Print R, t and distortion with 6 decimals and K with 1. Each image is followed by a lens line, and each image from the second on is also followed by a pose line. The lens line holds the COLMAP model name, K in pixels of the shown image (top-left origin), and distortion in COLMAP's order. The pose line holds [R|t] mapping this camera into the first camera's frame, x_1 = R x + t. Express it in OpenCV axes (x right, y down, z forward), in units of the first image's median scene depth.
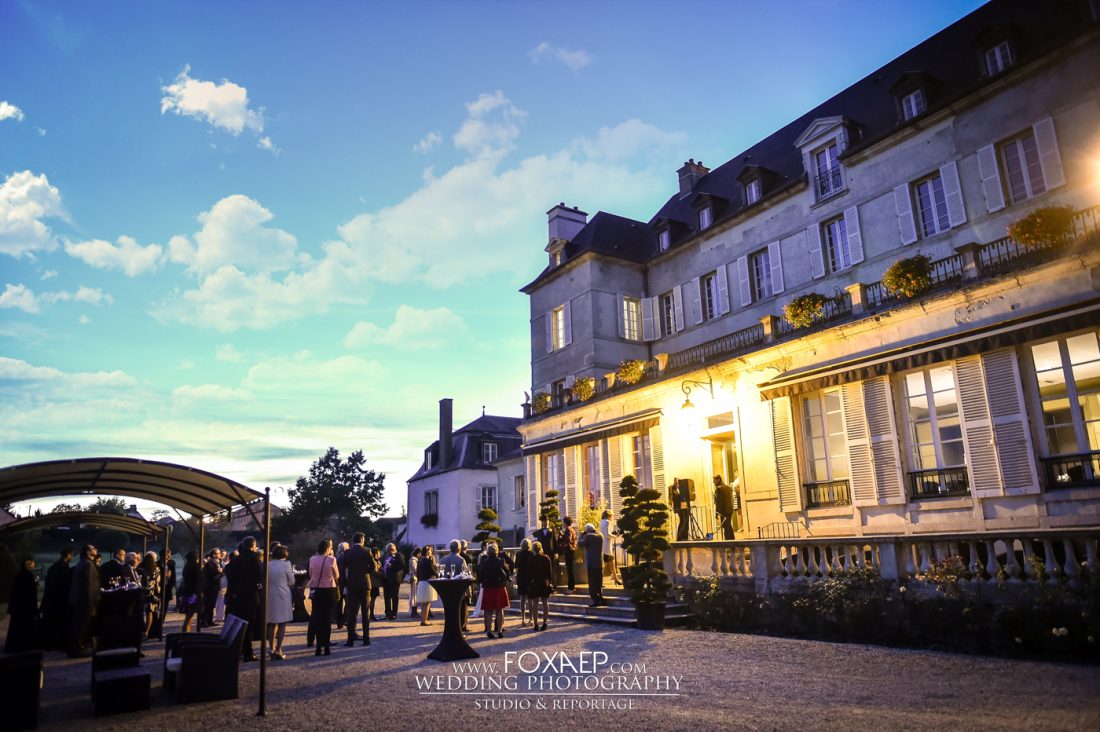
lens RADIAL K [[740.1, 0, 550.0], [0, 740.1, 366.0], [0, 0, 1]] dist [-0.007862, -0.003410]
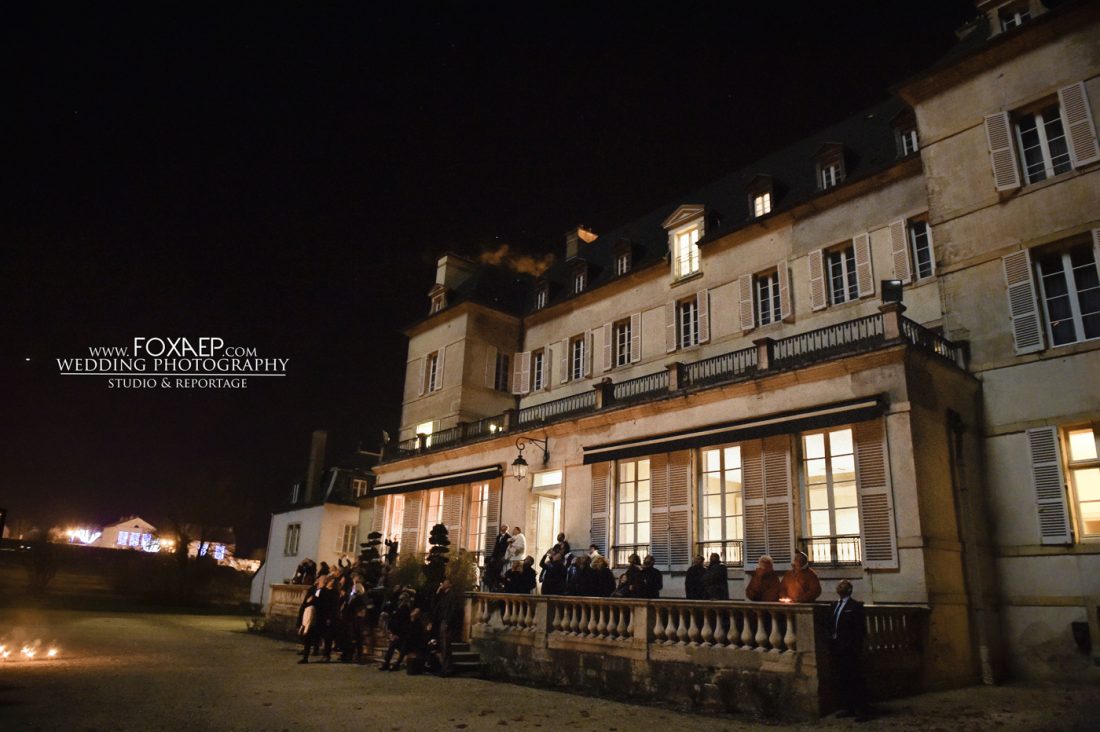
lens RADIAL K [[743.7, 0, 550.0], [0, 743.7, 366.0], [0, 0, 1]] dist [-0.045410, -0.001669]
pose [[0.988004, 0.106107, 0.112203, 0.068425], [-0.099035, 0.992836, -0.066846, -0.009518], [-0.118492, 0.054932, 0.991434, -0.031603]]
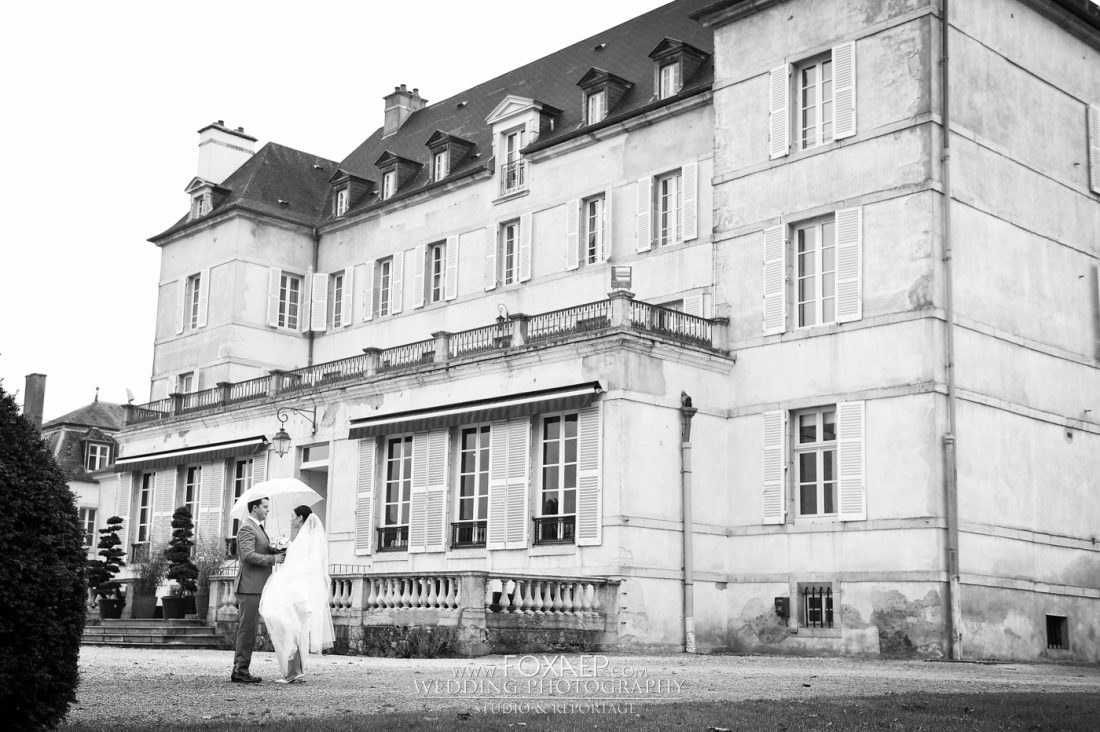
lens RADIAL K [[1360.6, 0, 502.7], [0, 1360.6, 392.8], [0, 0, 1]] dist [0.055807, 0.246847]
pose [[0.983327, 0.084977, 0.160771, 0.126437], [-0.095671, 0.993605, 0.059974, -0.087877], [-0.154647, -0.074355, 0.985168, -0.488602]]
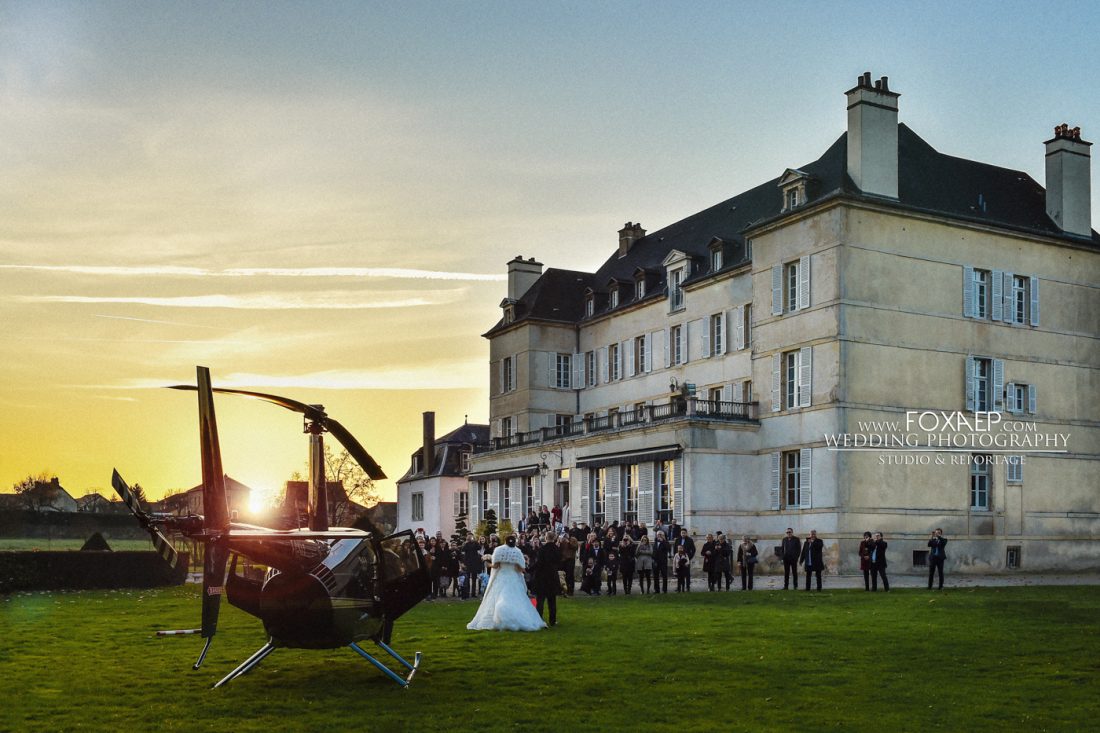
lens RADIAL K [[1173.6, 0, 552.9], [0, 1173.6, 546.4], [0, 0, 1]] dist [0.001576, -0.001060]
pose [[0.996957, 0.030353, -0.071799, 0.287457], [-0.012494, 0.971389, 0.237165, -0.290526], [0.076944, -0.235546, 0.968812, -1.193133]]
